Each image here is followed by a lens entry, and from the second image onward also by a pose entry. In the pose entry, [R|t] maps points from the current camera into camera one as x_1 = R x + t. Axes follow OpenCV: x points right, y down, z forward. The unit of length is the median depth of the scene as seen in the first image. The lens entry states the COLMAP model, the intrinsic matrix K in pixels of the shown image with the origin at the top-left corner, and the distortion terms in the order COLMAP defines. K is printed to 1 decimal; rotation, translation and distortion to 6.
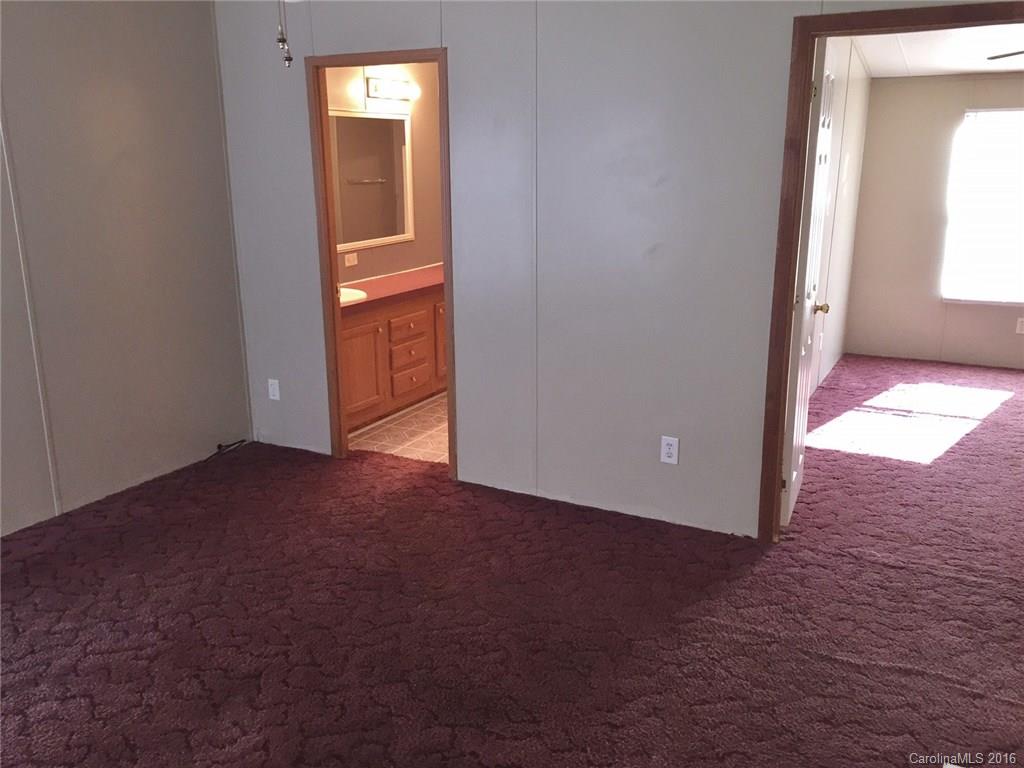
lens RADIAL K [[866.3, 0, 511.9], [0, 866.3, 385.0], [0, 0, 1]] dist [0.018144, 0.009612]
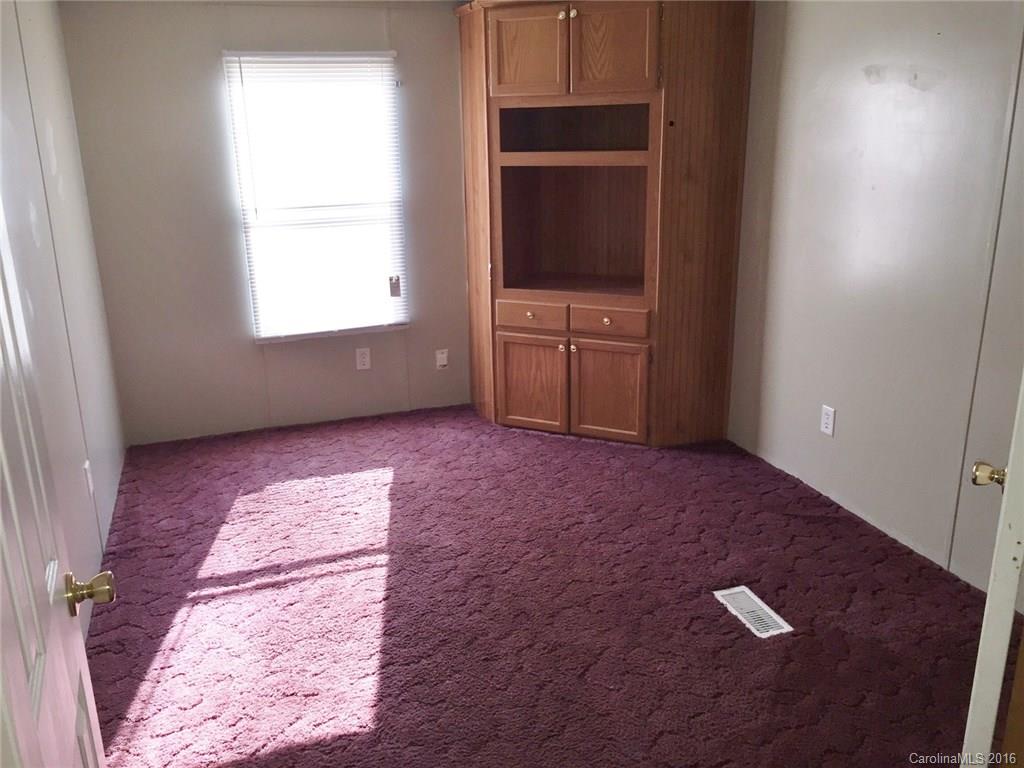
lens RADIAL K [[866.3, 0, 513.1], [0, 866.3, 384.6], [0, 0, 1]] dist [0.018144, 0.009612]
pose [[0.672981, -0.214331, 0.707926, 0.165459], [0.194252, 0.974715, 0.110441, -0.111178], [-0.713697, 0.063191, 0.697599, 0.440324]]
